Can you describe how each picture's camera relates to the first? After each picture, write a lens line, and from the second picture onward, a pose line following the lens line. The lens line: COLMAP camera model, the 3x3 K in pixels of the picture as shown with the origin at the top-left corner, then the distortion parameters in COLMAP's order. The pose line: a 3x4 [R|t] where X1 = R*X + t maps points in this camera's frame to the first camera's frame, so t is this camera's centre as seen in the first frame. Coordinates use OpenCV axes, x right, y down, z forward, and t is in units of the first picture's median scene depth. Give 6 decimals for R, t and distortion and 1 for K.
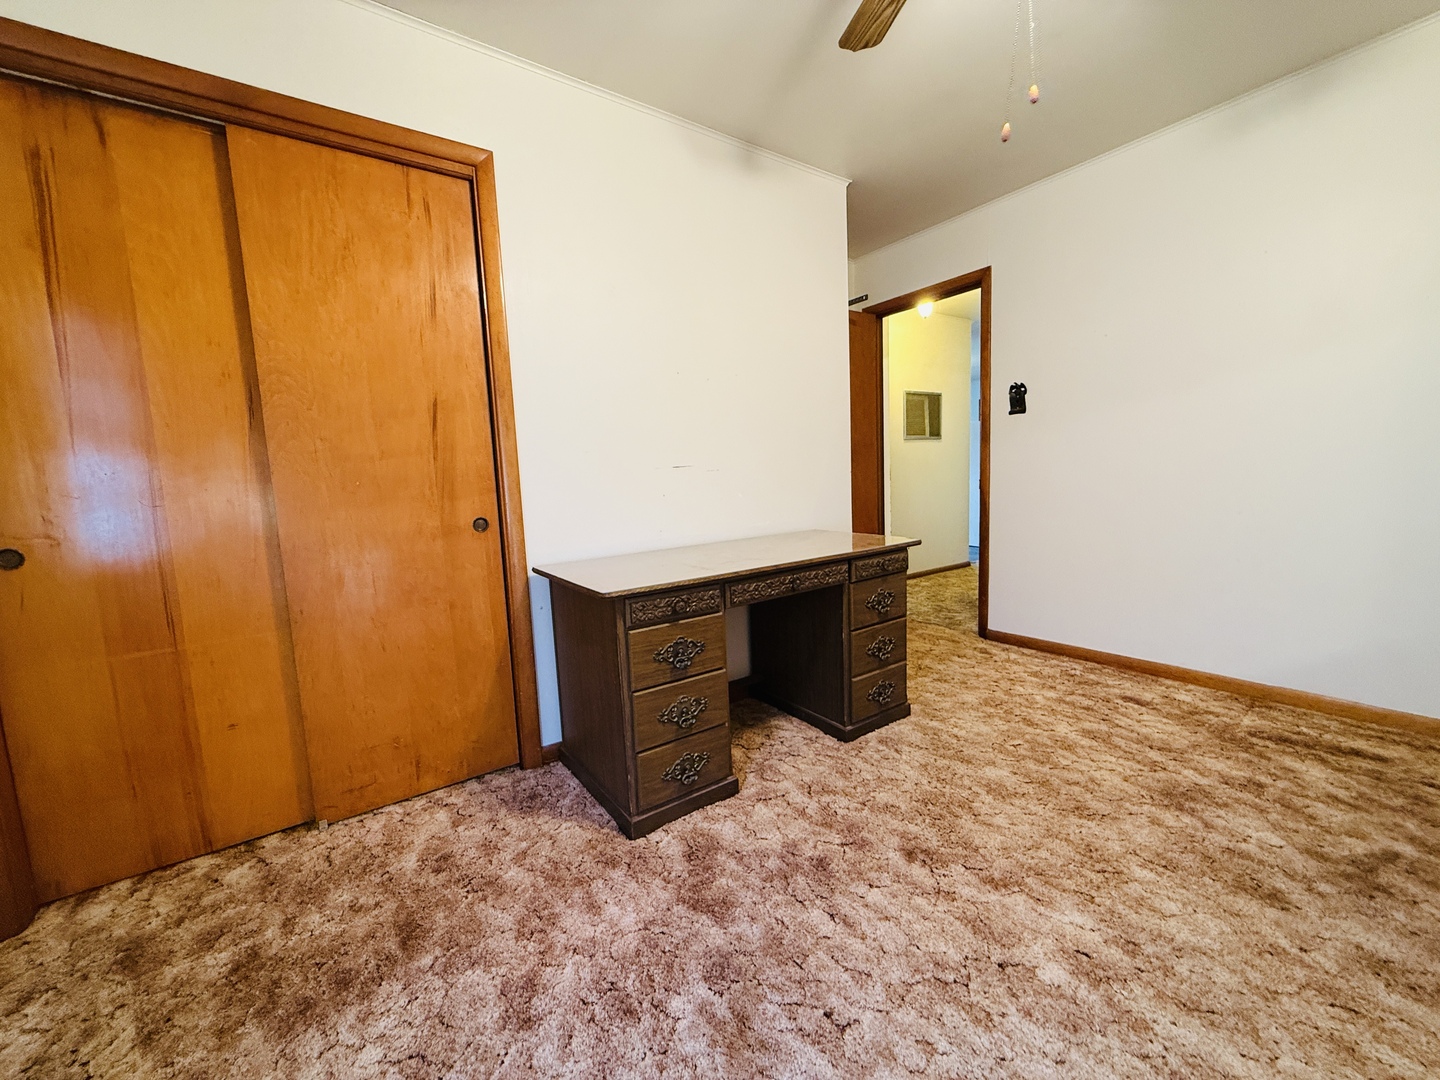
lens RADIAL K [[574.4, 0, 718.1], [0, 574.4, 542.1], [0, 0, 1]] dist [0.000647, -0.000358]
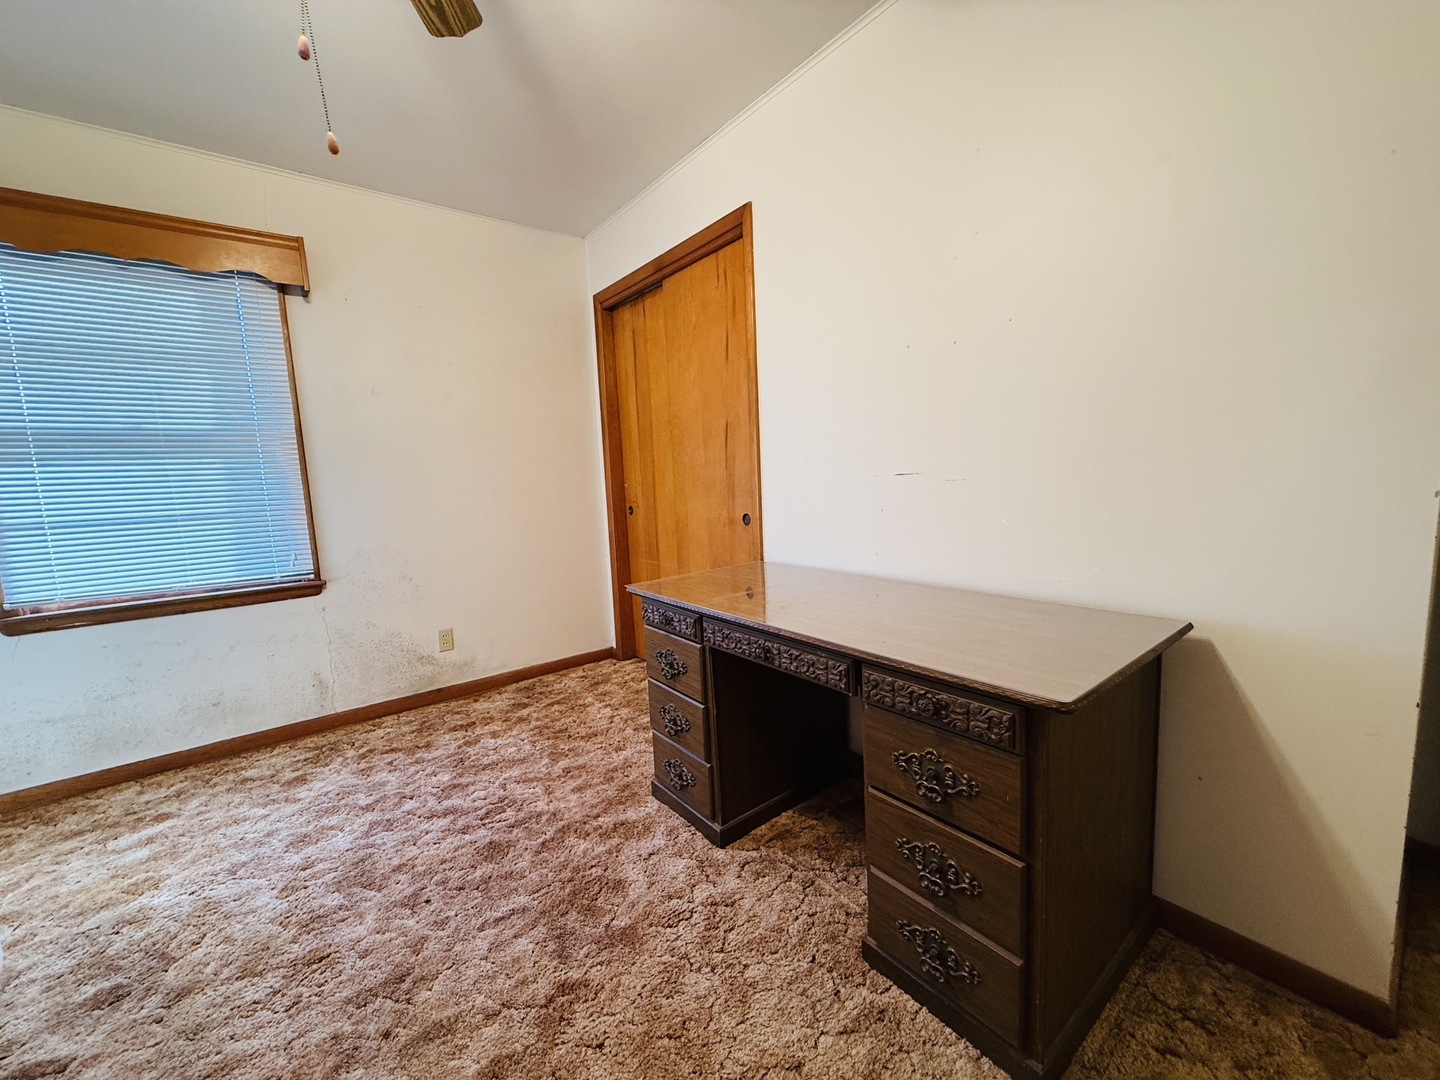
lens RADIAL K [[574.4, 0, 718.1], [0, 574.4, 542.1], [0, 0, 1]] dist [0.000647, -0.000358]
pose [[0.045234, 0.163040, -0.985582, 1.038008], [-0.075652, 0.984318, 0.159359, -0.223178], [0.996108, 0.067353, 0.056859, 1.114470]]
